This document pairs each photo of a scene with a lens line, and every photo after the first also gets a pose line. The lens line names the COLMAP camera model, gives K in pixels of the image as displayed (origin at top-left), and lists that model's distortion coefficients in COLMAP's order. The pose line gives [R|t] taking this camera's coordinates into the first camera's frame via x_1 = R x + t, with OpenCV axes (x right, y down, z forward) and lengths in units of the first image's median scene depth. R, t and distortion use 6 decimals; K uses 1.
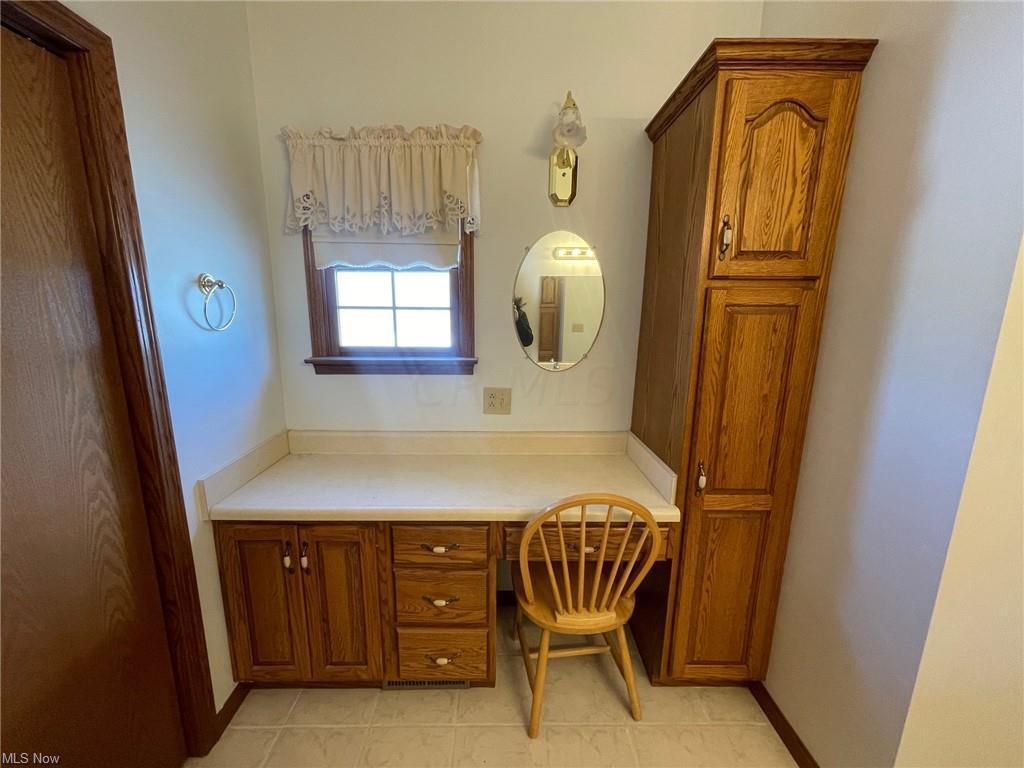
lens RADIAL K [[410.9, 0, 506.9], [0, 410.9, 387.2], [0, 0, 1]] dist [-0.002501, 0.000144]
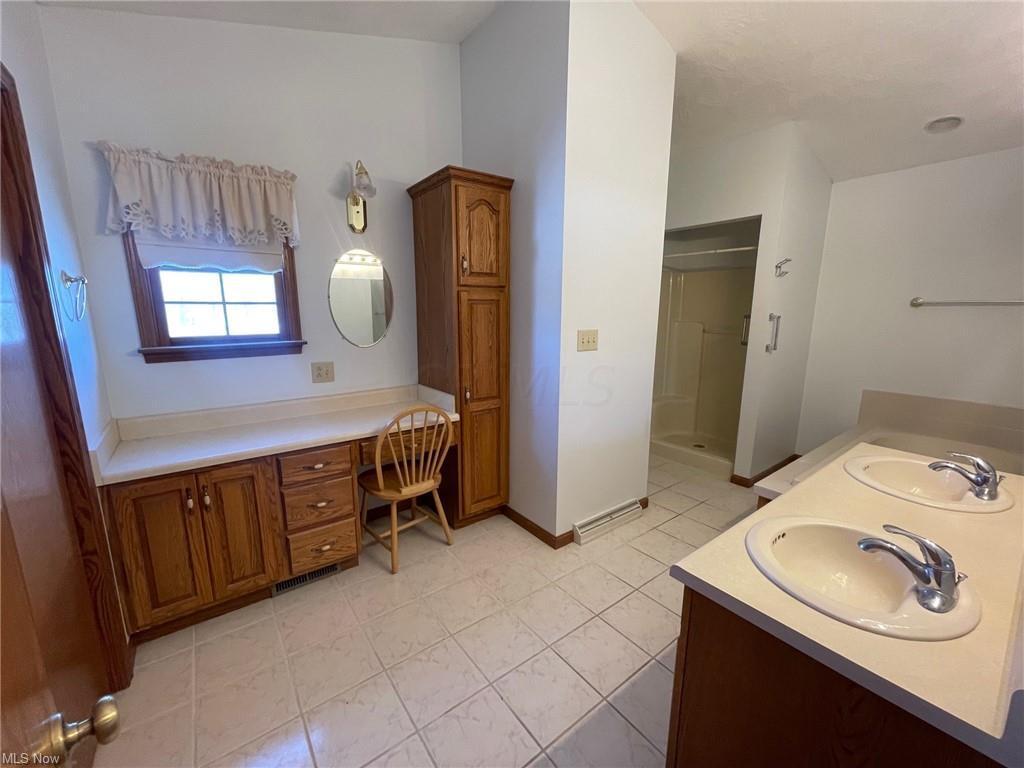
lens RADIAL K [[410.9, 0, 506.9], [0, 410.9, 387.2], [0, 0, 1]] dist [-0.002501, 0.000144]
pose [[0.805651, -0.119237, 0.580267, -0.428455], [0.121668, 0.991957, 0.034908, 0.142773], [-0.579762, 0.042477, 0.813678, -0.576677]]
